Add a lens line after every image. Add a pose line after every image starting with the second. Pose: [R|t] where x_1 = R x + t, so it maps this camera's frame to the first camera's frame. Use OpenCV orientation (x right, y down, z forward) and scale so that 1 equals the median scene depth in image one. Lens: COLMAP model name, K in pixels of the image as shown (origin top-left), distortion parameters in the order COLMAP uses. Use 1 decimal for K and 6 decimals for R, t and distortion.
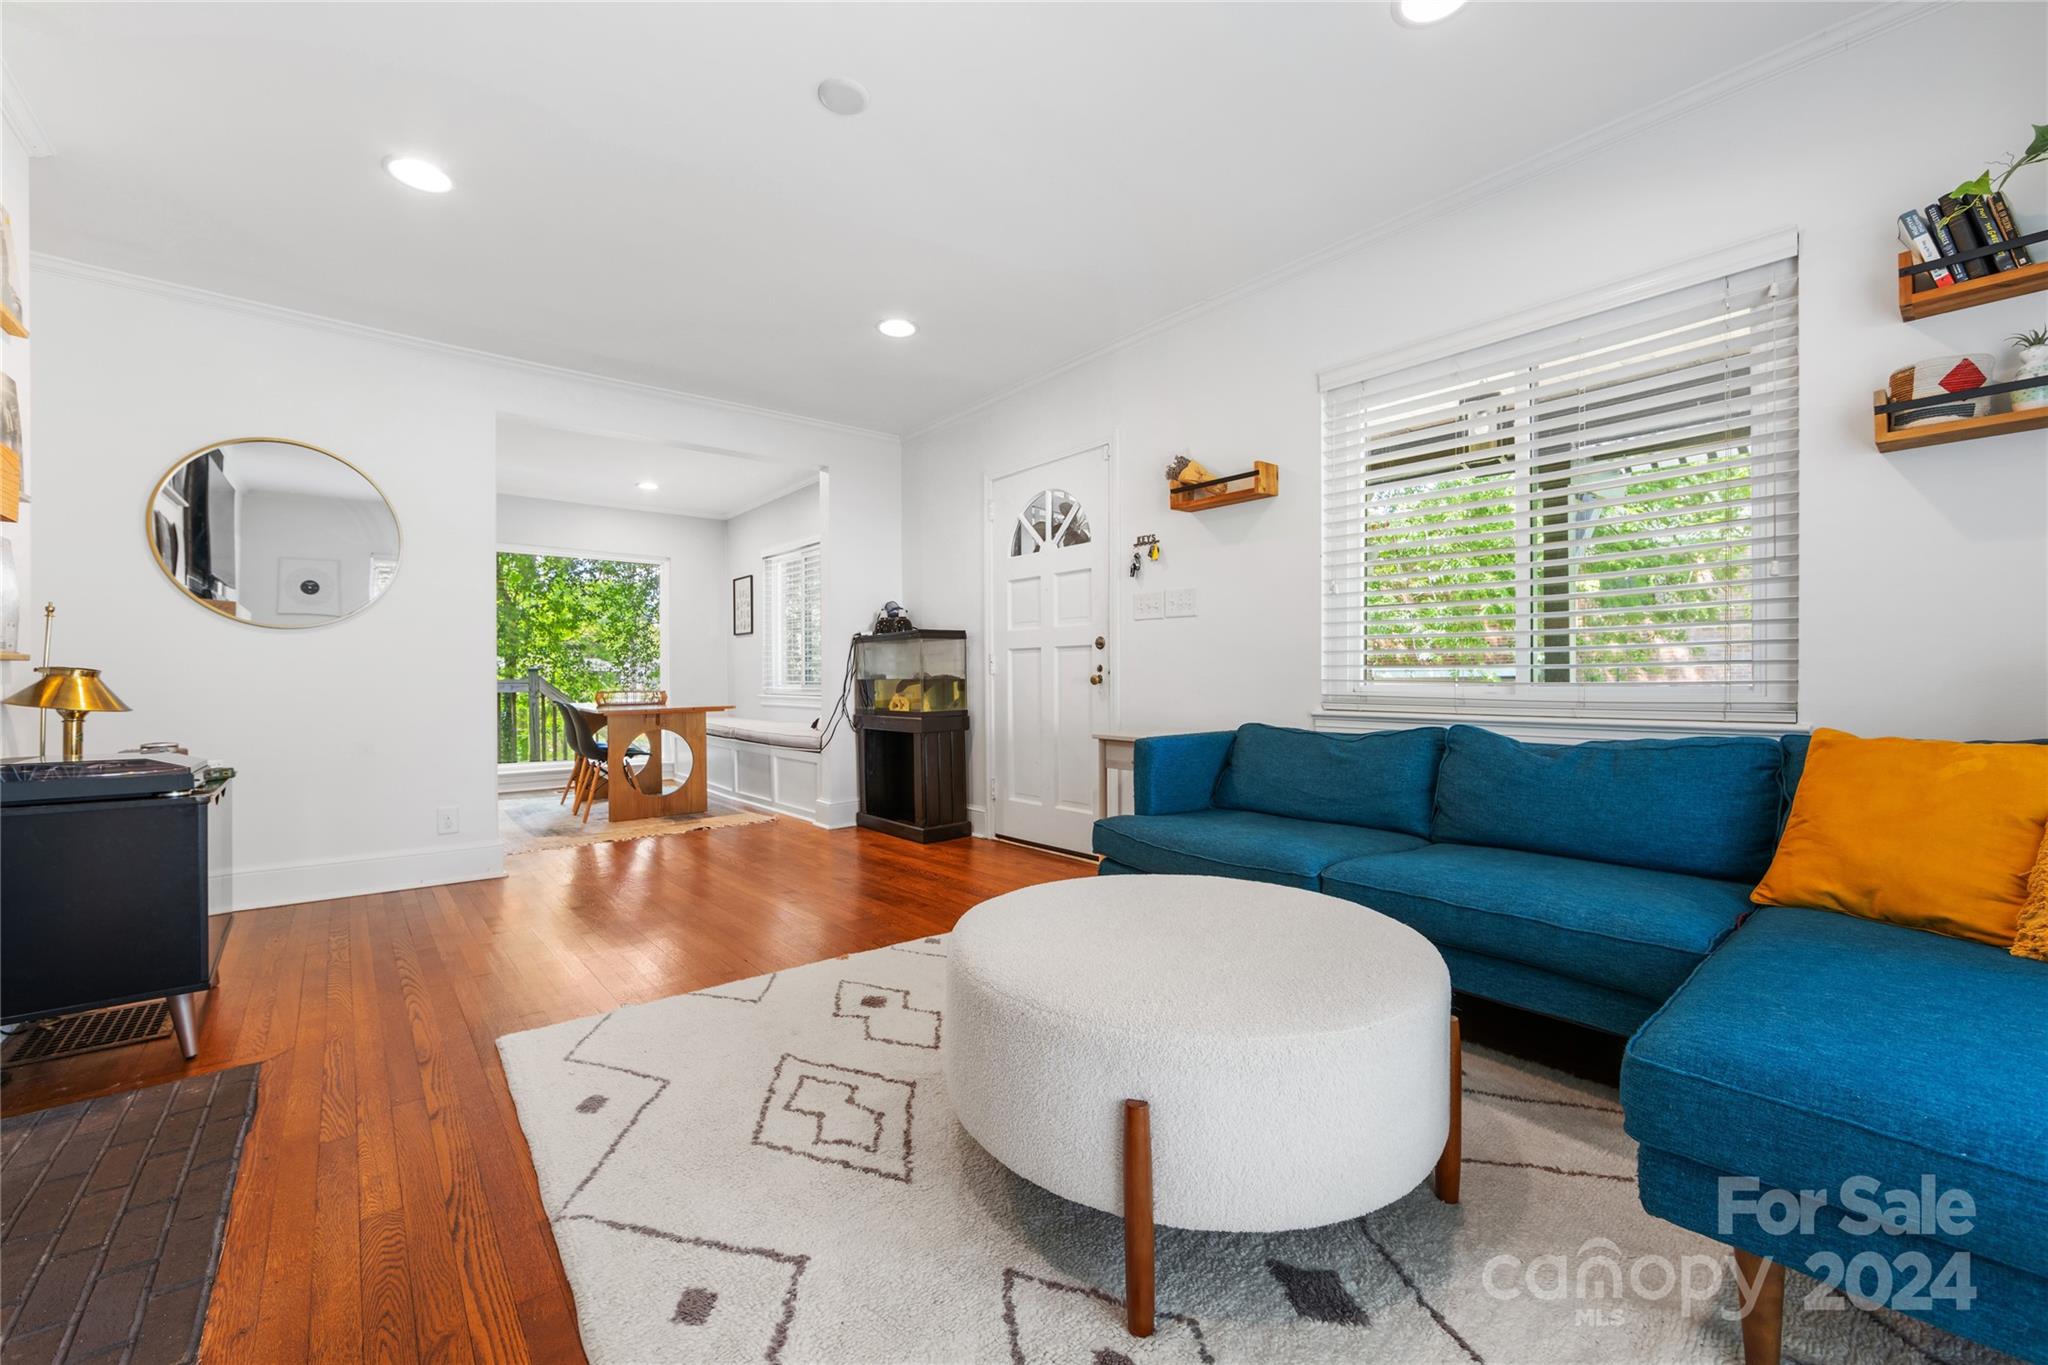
lens RADIAL K [[800.8, 0, 1024.5], [0, 800.8, 690.2], [0, 0, 1]] dist [-0.010353, -0.000326]
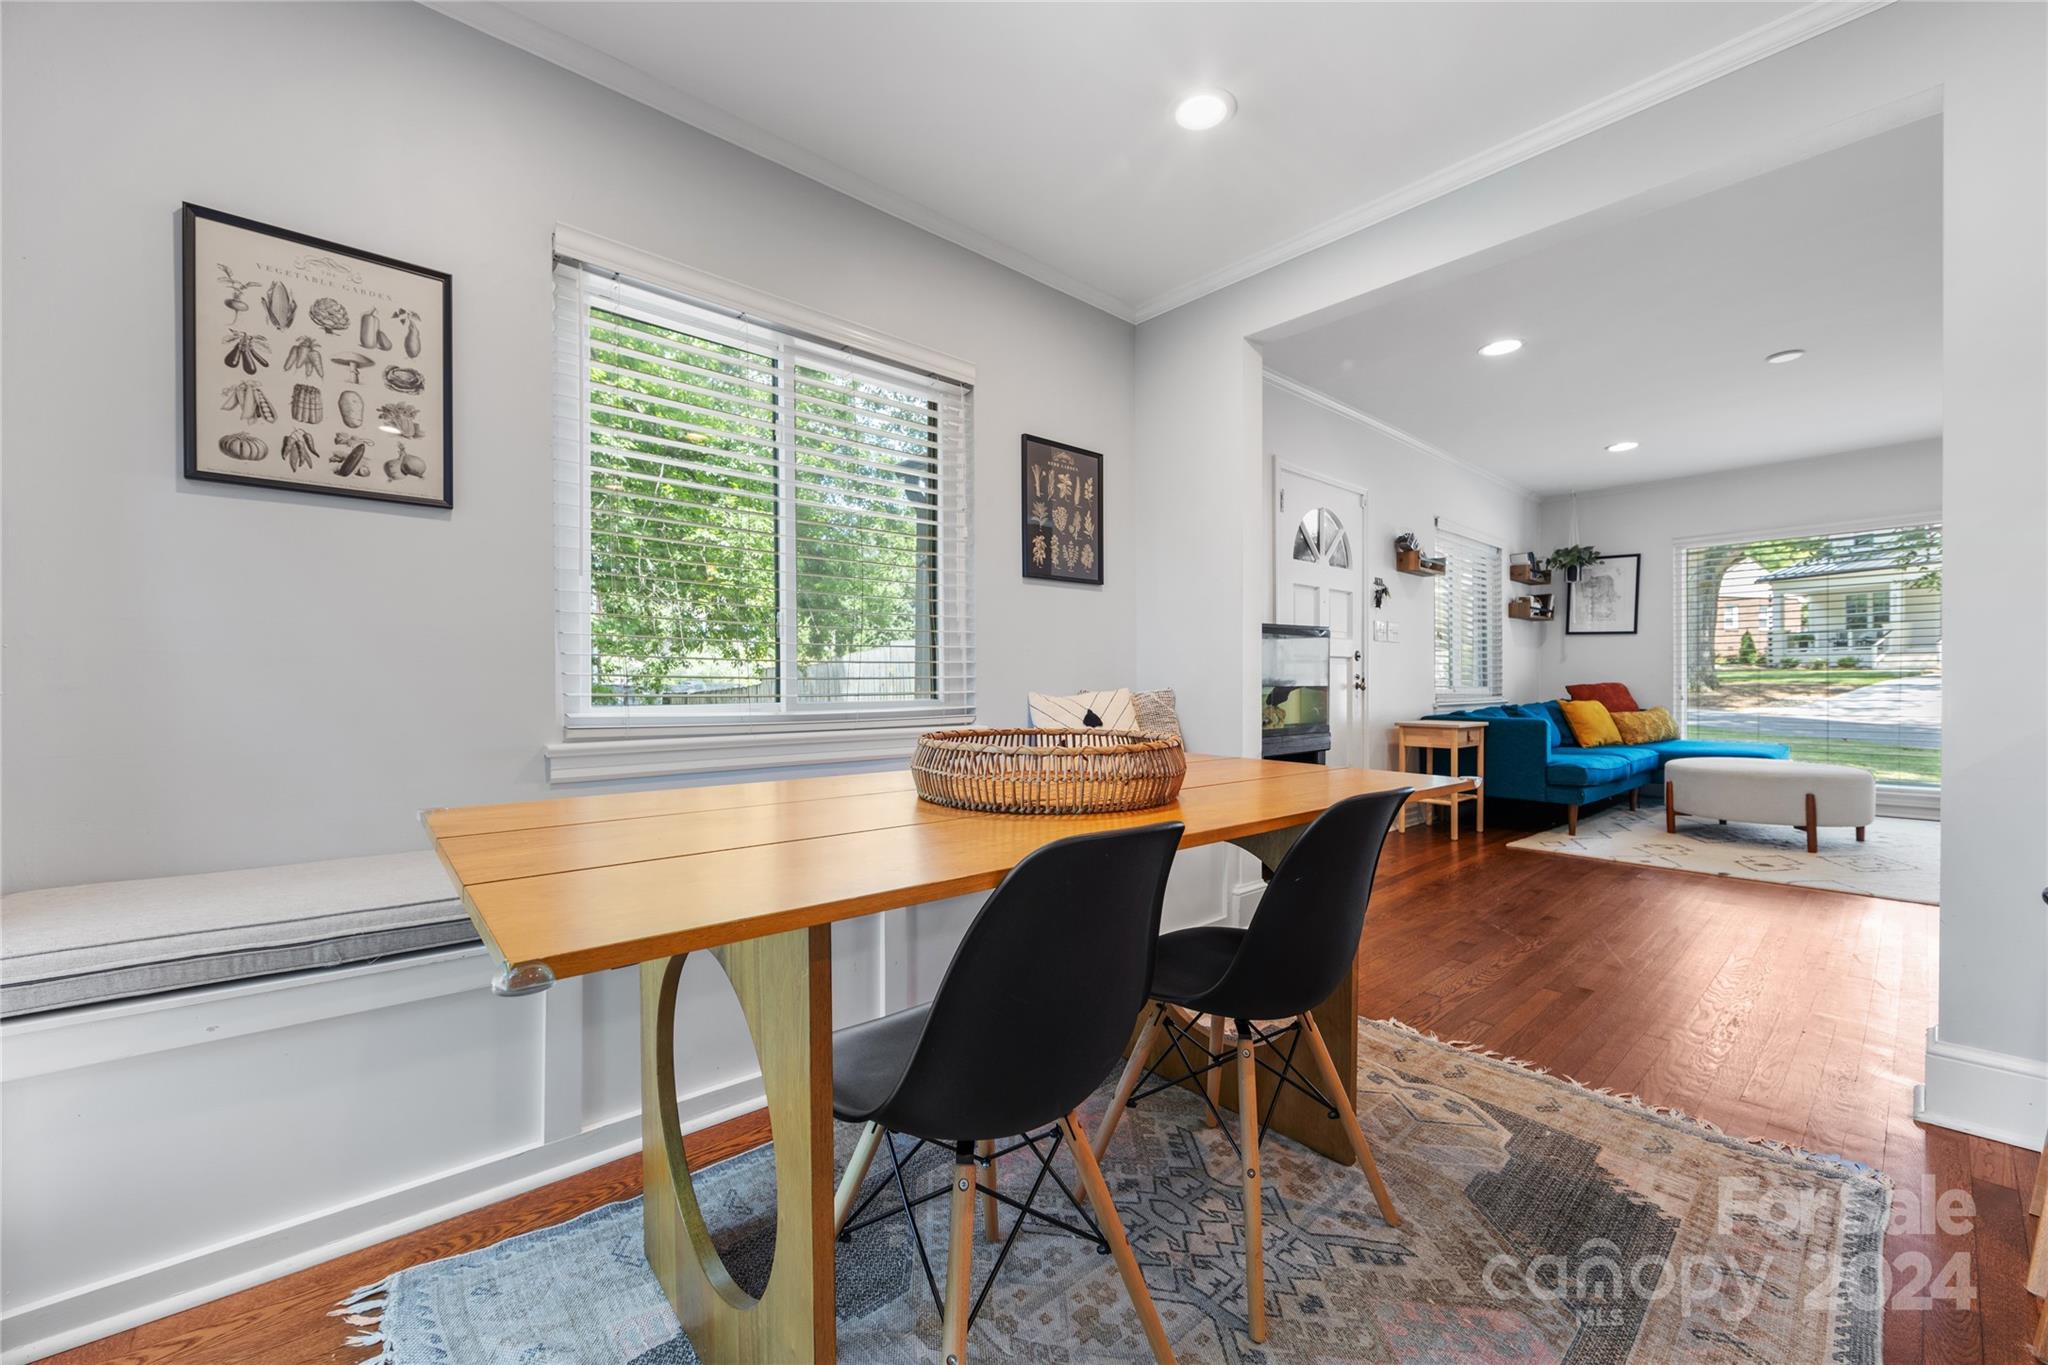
lens RADIAL K [[805.1, 0, 1020.6], [0, 805.1, 687.5], [0, 0, 1]] dist [-0.000851, -0.000033]
pose [[-0.015223, -0.002018, 0.999882, -0.929711], [0.016354, 0.999864, 0.002267, -0.018471], [-0.999750, 0.016386, -0.015188, 1.279316]]
